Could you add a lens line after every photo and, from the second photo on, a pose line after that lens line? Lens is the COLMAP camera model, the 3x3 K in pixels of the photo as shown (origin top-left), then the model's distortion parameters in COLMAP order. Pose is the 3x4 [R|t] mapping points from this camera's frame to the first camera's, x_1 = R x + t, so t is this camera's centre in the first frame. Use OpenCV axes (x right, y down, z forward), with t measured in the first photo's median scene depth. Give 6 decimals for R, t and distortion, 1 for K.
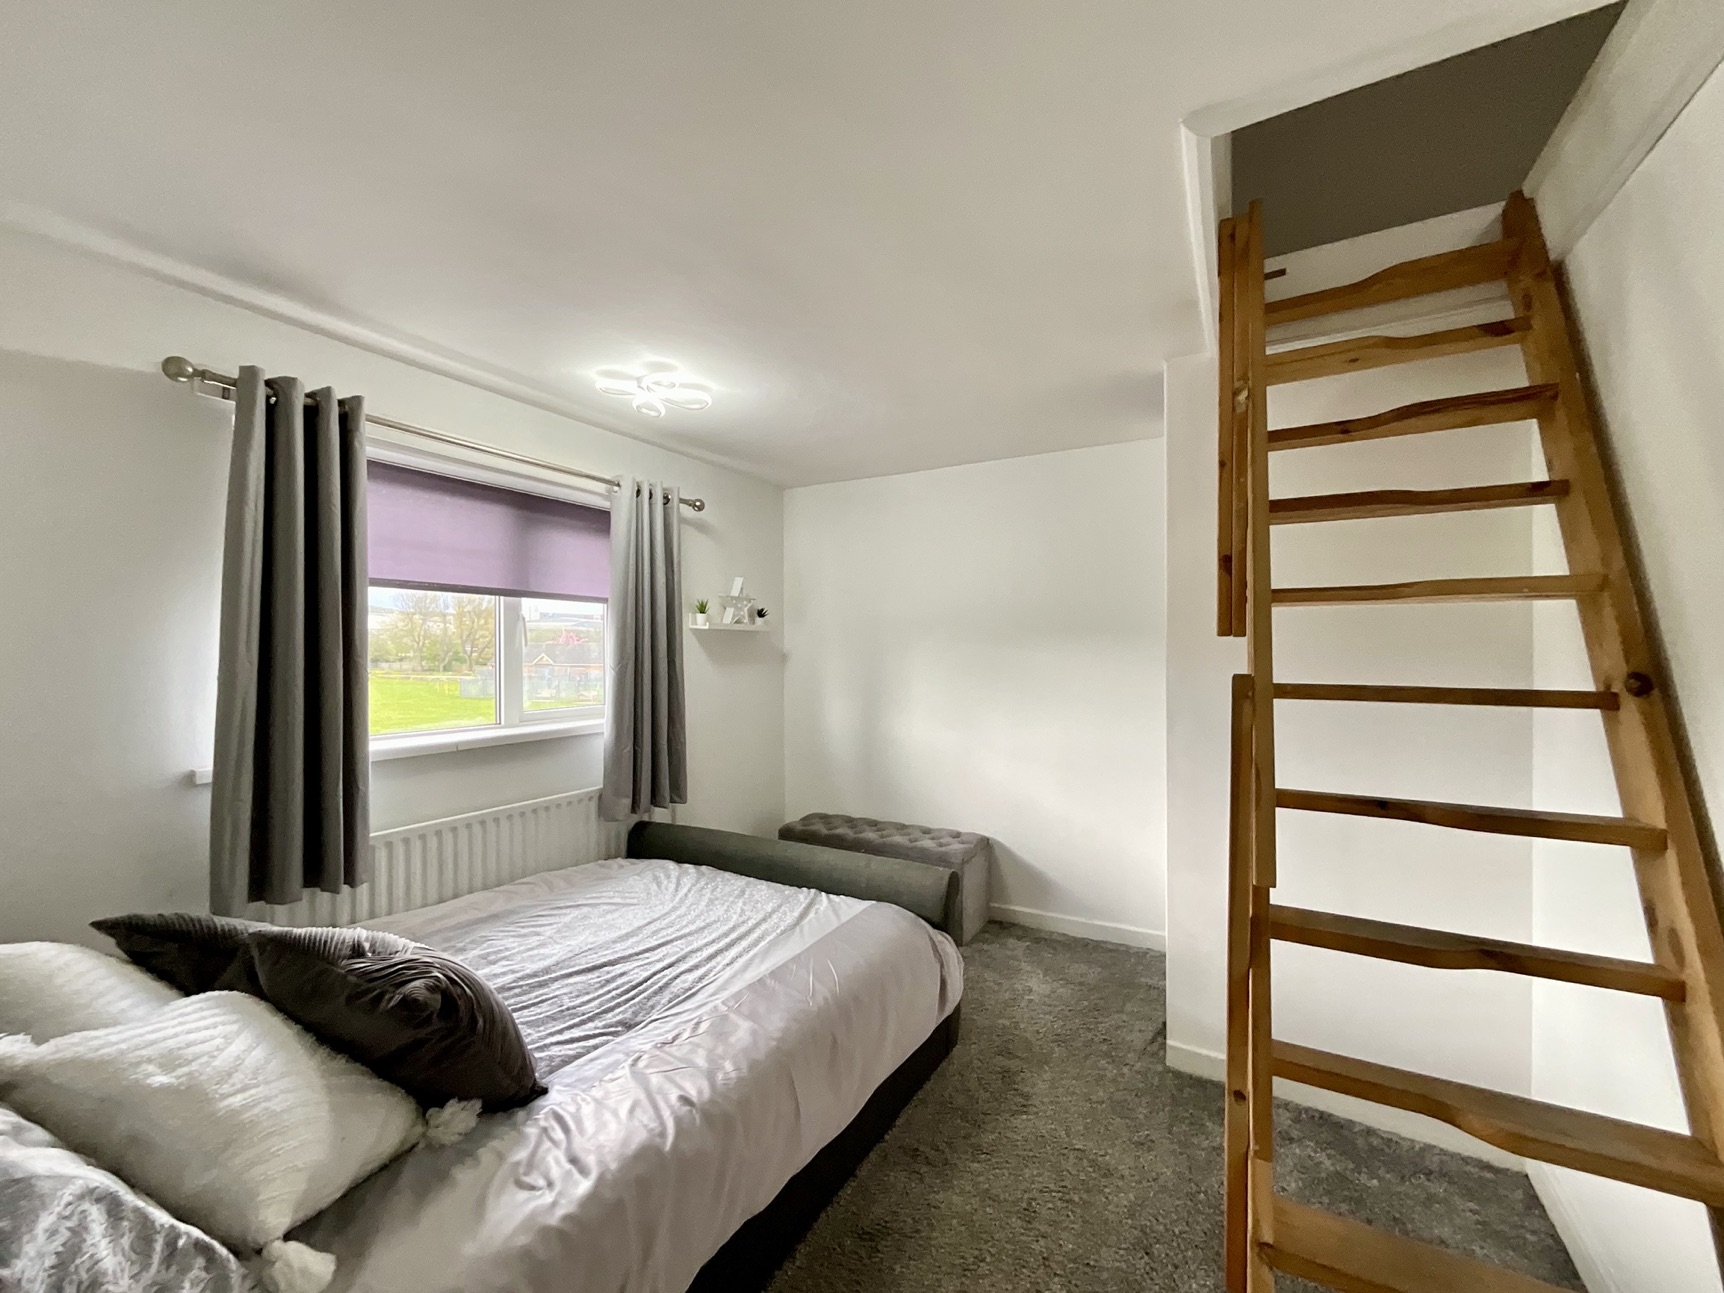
lens RADIAL K [[701.0, 0, 859.9], [0, 701.0, 647.5], [0, 0, 1]] dist [-0.004047, 0.001840]
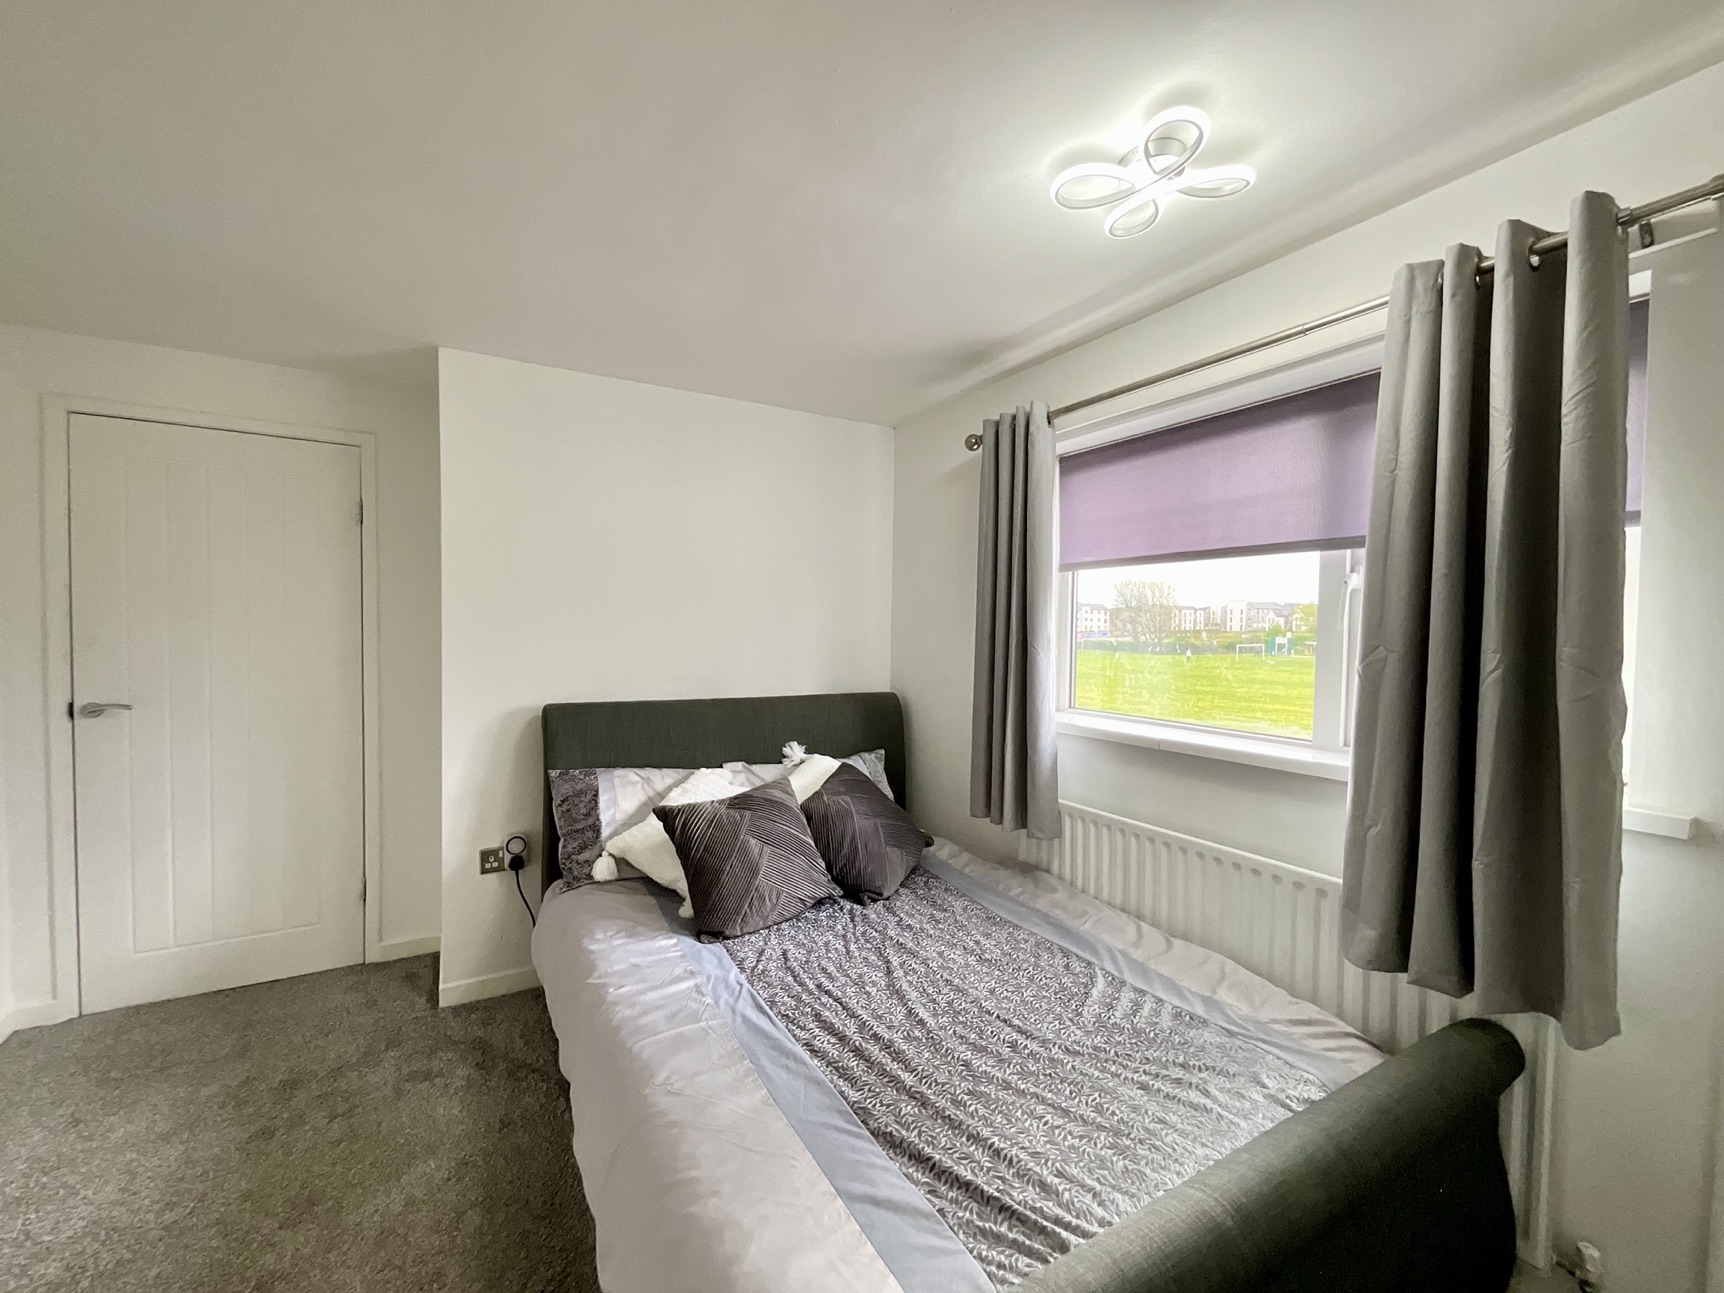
lens RADIAL K [[701.0, 0, 860.3], [0, 701.0, 645.7], [0, 0, 1]] dist [-0.004047, 0.001840]
pose [[-0.498148, 0.006376, -0.867068, 0.371313], [-0.016951, 0.999710, 0.017090, 0.016755], [0.866926, 0.023211, -0.497896, 1.235846]]
